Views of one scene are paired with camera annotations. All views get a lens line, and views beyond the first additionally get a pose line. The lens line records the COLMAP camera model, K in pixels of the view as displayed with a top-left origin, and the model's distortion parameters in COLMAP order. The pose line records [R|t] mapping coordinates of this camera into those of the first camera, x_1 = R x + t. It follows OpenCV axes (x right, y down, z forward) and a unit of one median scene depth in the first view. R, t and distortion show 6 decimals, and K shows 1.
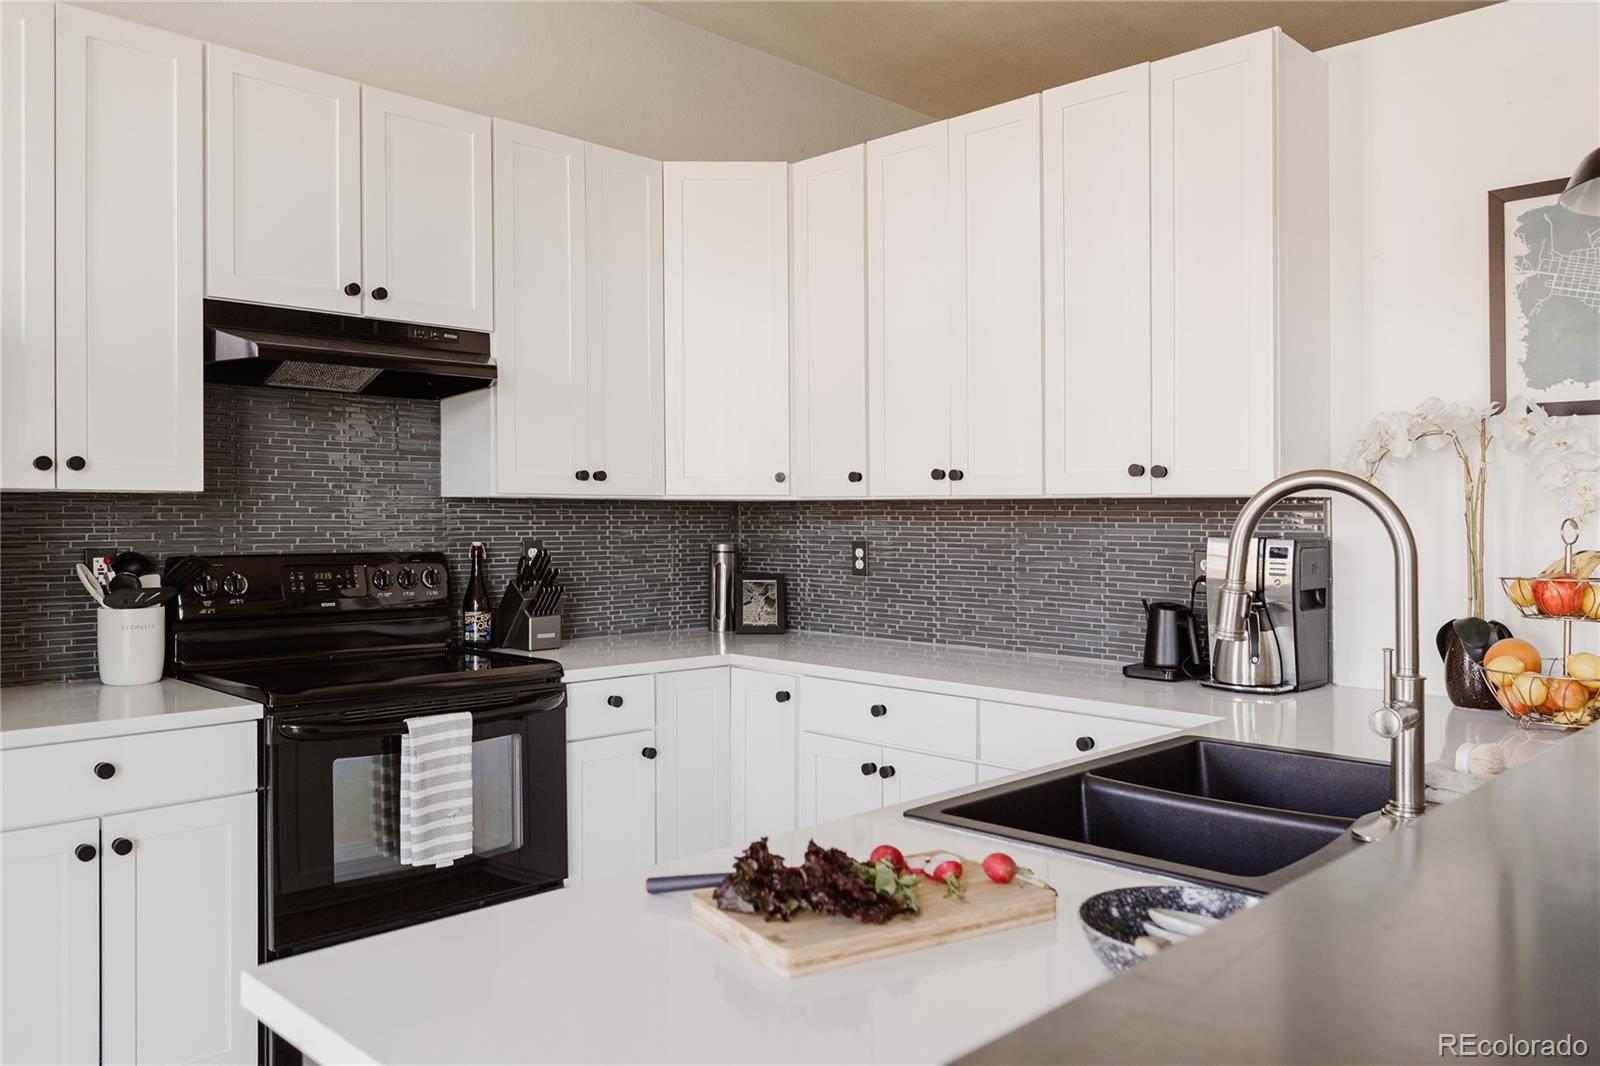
lens RADIAL K [[1231.8, 0, 798.9], [0, 1231.8, 531.4], [0, 0, 1]] dist [0.007501, -0.001452]
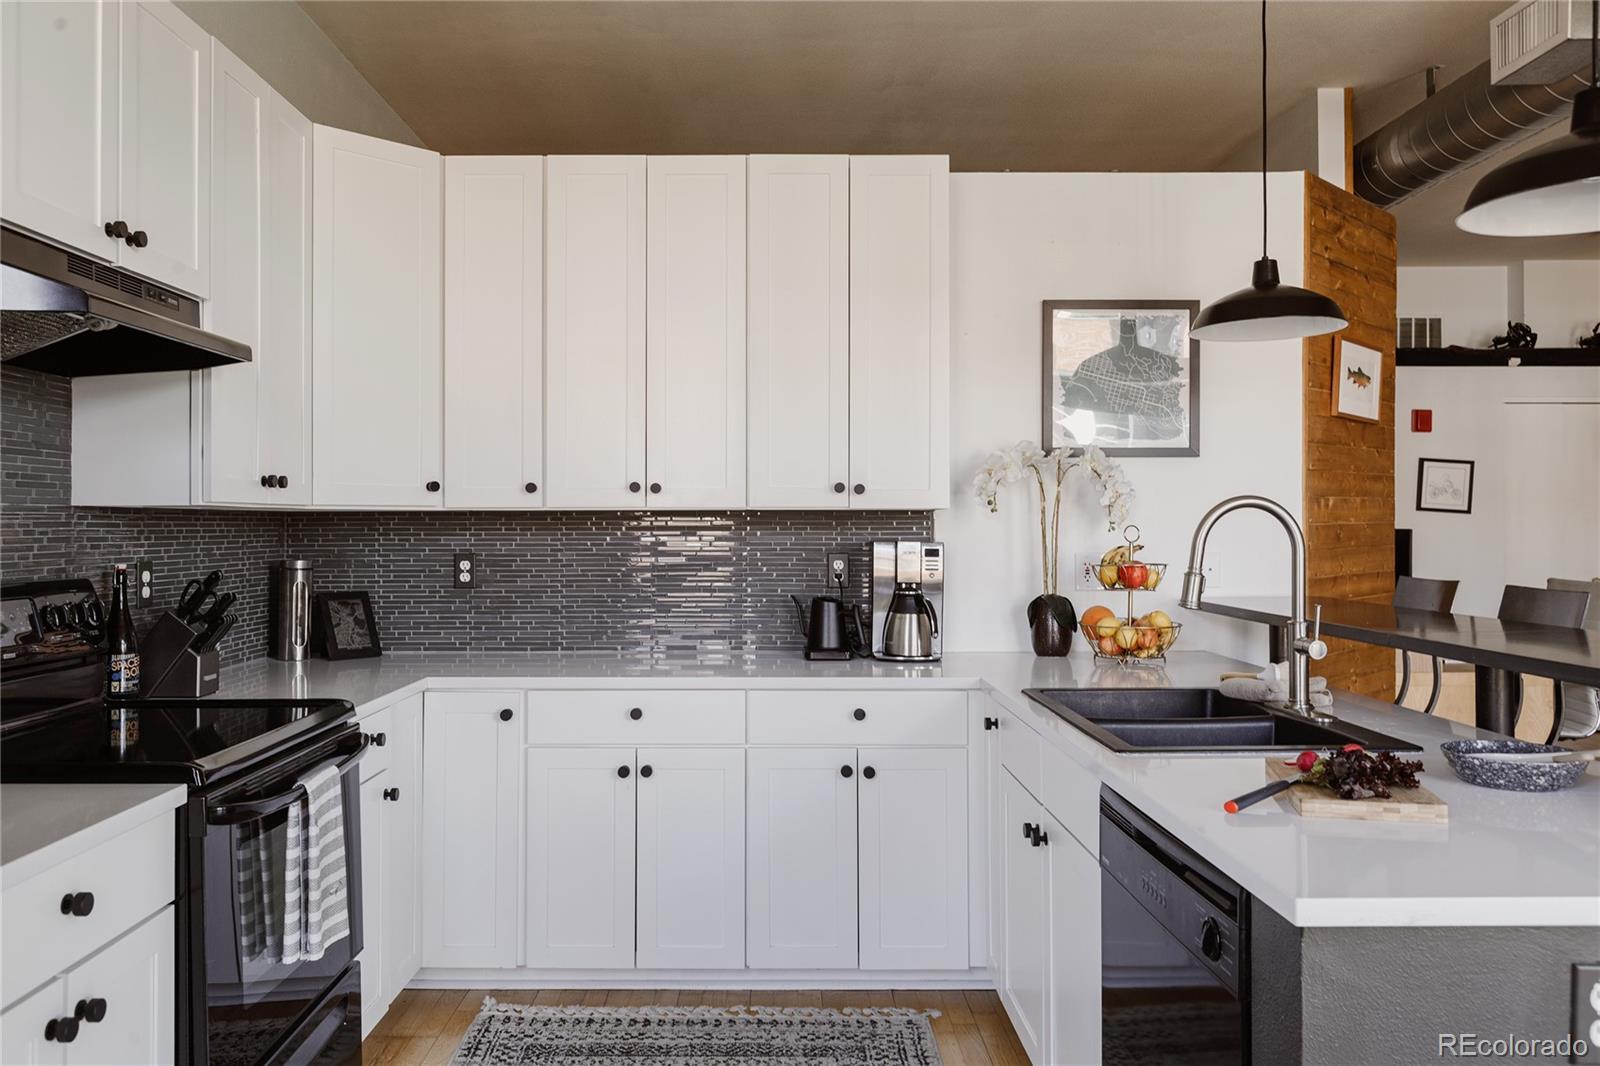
lens RADIAL K [[1231.8, 0, 792.8], [0, 1231.8, 528.8], [0, 0, 1]] dist [0.007501, -0.001452]
pose [[0.696635, -0.007953, 0.717382, -0.525562], [0.015170, 0.999878, -0.003646, -0.004301], [-0.717265, 0.013422, 0.696671, 0.158413]]
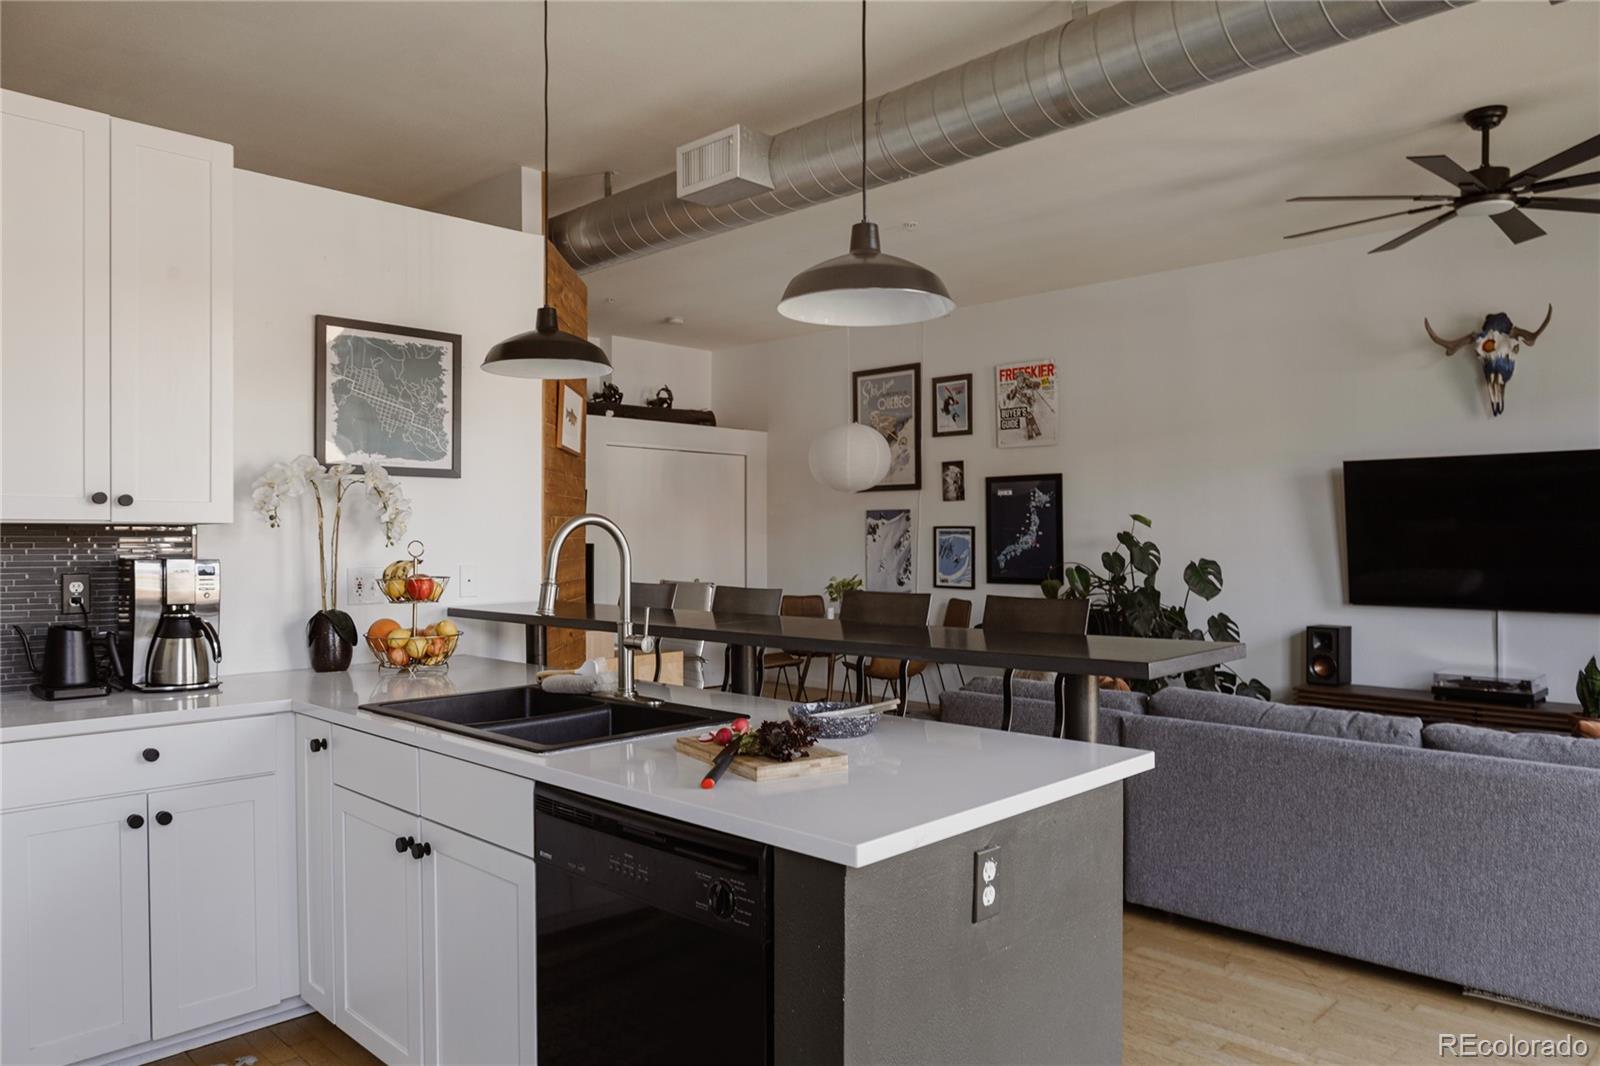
lens RADIAL K [[1085.2, 0, 822.4], [0, 1085.2, 554.4], [0, 0, 1]] dist [-0.009546, -0.004267]
pose [[-0.018052, -0.019078, 0.999655, -0.552044], [0.017349, 0.999661, 0.019391, -0.007141], [-0.999687, 0.017693, -0.017715, 0.334833]]
